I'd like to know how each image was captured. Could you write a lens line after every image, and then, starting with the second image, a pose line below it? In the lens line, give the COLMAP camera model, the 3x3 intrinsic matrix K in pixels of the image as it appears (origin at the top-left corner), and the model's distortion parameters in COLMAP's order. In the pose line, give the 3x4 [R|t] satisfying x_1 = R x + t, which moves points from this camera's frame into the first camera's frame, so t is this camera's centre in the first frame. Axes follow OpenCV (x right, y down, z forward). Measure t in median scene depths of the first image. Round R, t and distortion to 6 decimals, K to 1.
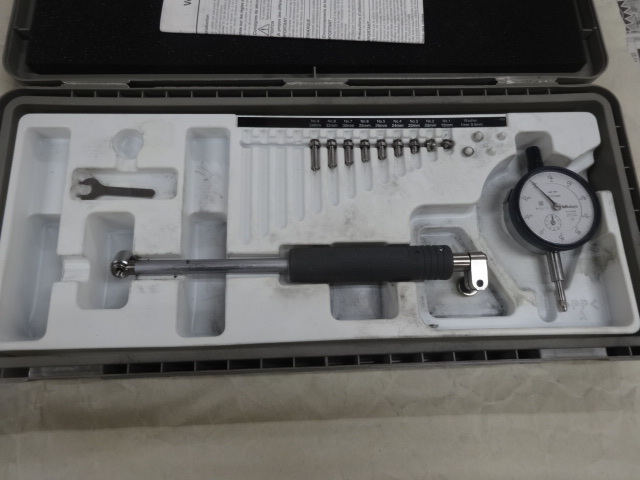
lens RADIAL K [[453.4, 0, 320.0], [0, 453.4, 240.0], [0, 0, 1]] dist [-0.003430, -0.004291]
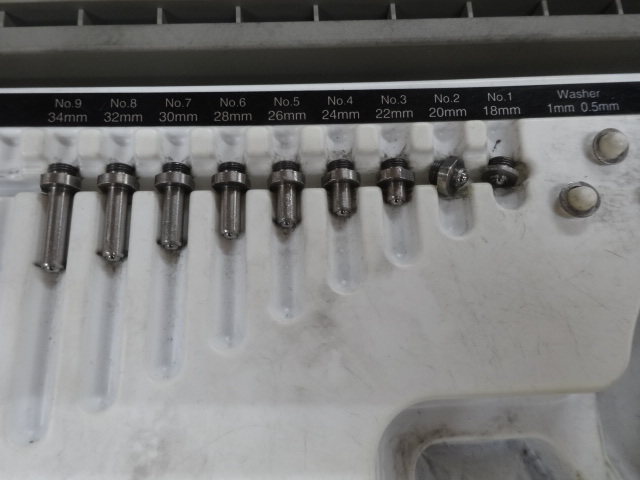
lens RADIAL K [[453.4, 0, 320.0], [0, 453.4, 240.0], [0, 0, 1]] dist [-0.003430, -0.004291]
pose [[0.999824, -0.010200, -0.015747, 0.164226], [0.010841, 0.999094, 0.041161, -0.183983], [0.015313, -0.041325, 0.999028, 0.704471]]
